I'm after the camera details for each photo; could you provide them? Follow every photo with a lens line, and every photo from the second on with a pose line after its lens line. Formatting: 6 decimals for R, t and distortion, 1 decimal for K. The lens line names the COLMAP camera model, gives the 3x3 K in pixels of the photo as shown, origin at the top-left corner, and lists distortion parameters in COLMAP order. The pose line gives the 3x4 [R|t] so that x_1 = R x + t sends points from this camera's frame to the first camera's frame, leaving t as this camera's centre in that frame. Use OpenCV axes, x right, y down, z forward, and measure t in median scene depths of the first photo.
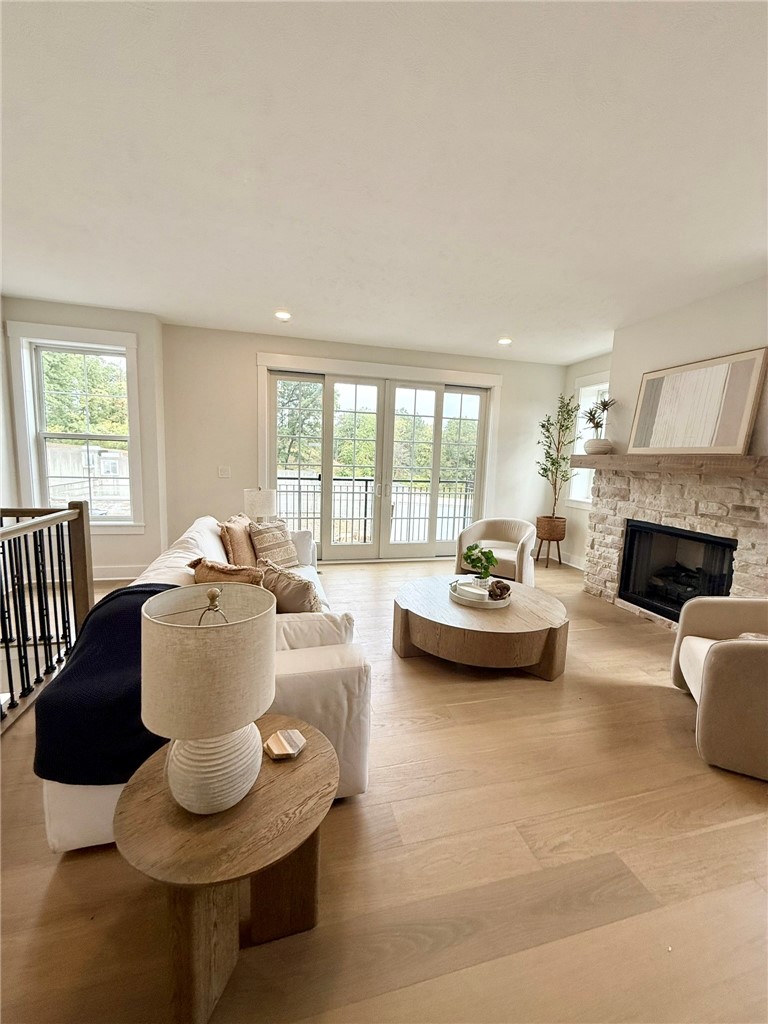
lens RADIAL K [[406.8, 0, 384.0], [0, 406.8, 512.0], [0, 0, 1]] dist [-0.000034, 0.000011]
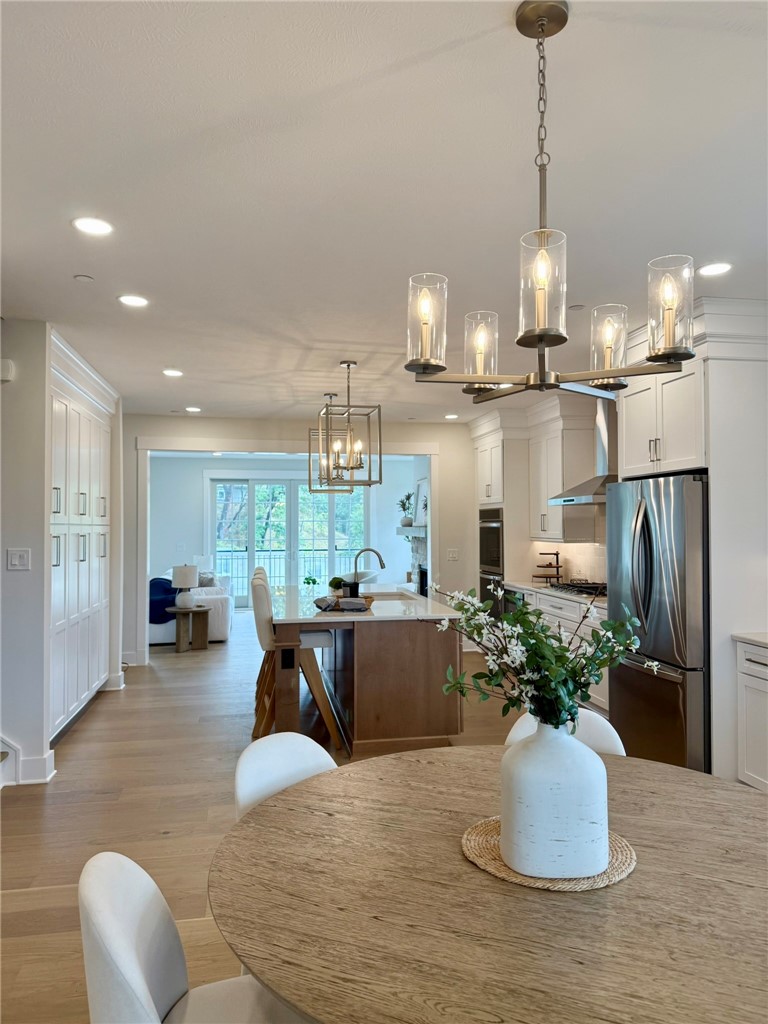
lens RADIAL K [[719.2, 0, 382.0], [0, 719.2, 517.0], [0, 0, 1]] dist [0.045275, -0.044098]
pose [[0.995546, -0.041695, -0.084552, 0.699766], [0.028919, 0.988705, -0.147059, 0.245751], [0.089729, 0.143959, 0.985507, -1.911007]]
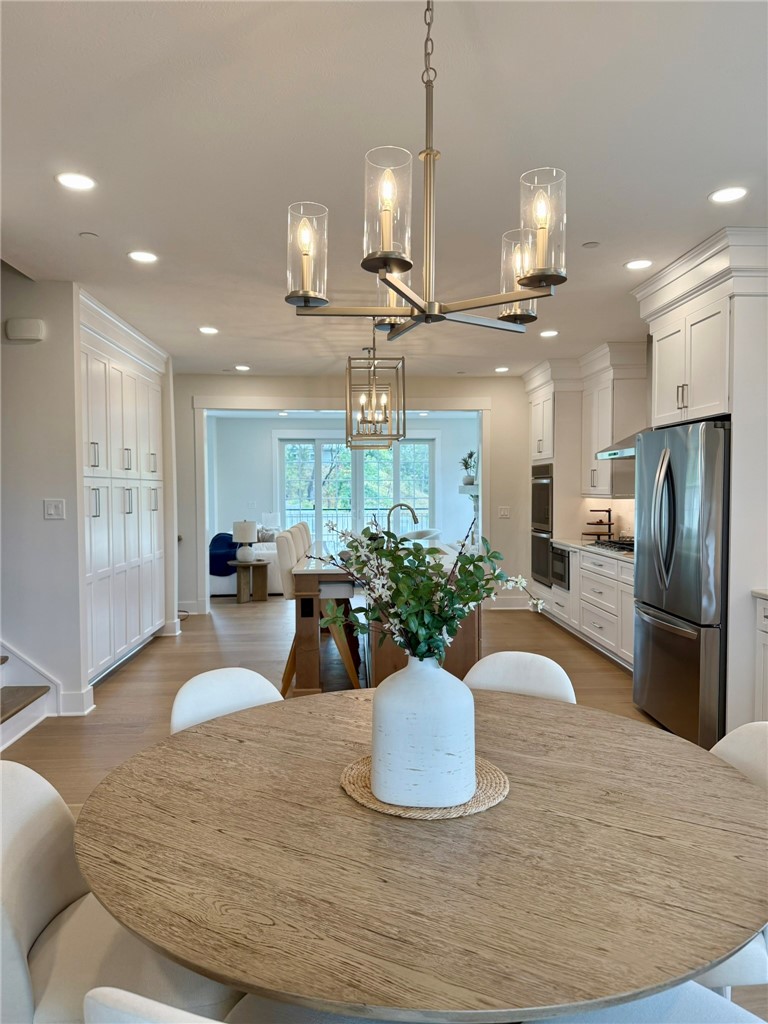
lens RADIAL K [[711.6, 0, 377.9], [0, 711.6, 520.0], [0, 0, 1]] dist [0.131784, -0.216705]
pose [[0.976086, -0.030228, -0.215271, 0.813188], [0.010430, 0.995657, -0.092515, 0.262500], [0.217132, 0.088058, 0.972162, -1.892356]]
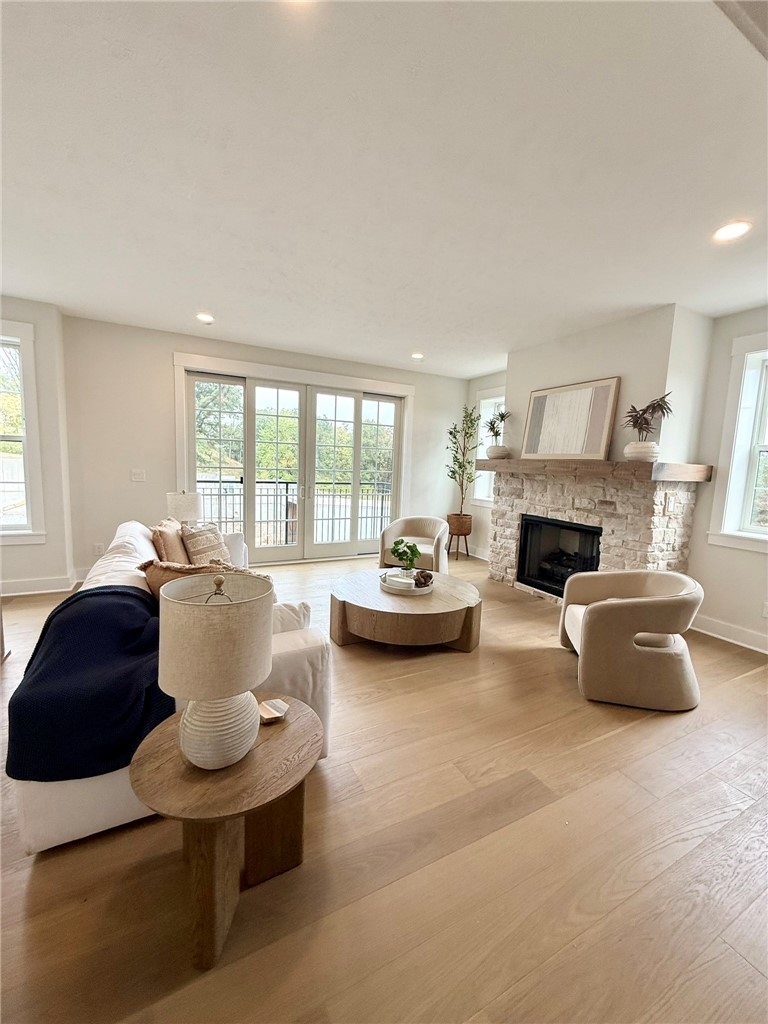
lens RADIAL K [[406.8, 0, 384.0], [0, 406.8, 512.0], [0, 0, 1]] dist [-0.000034, 0.000011]
pose [[0.974996, -0.023326, 0.220995, -0.052703], [0.024504, 0.999696, -0.002590, 0.004770], [-0.220868, 0.007941, 0.975271, -0.062222]]
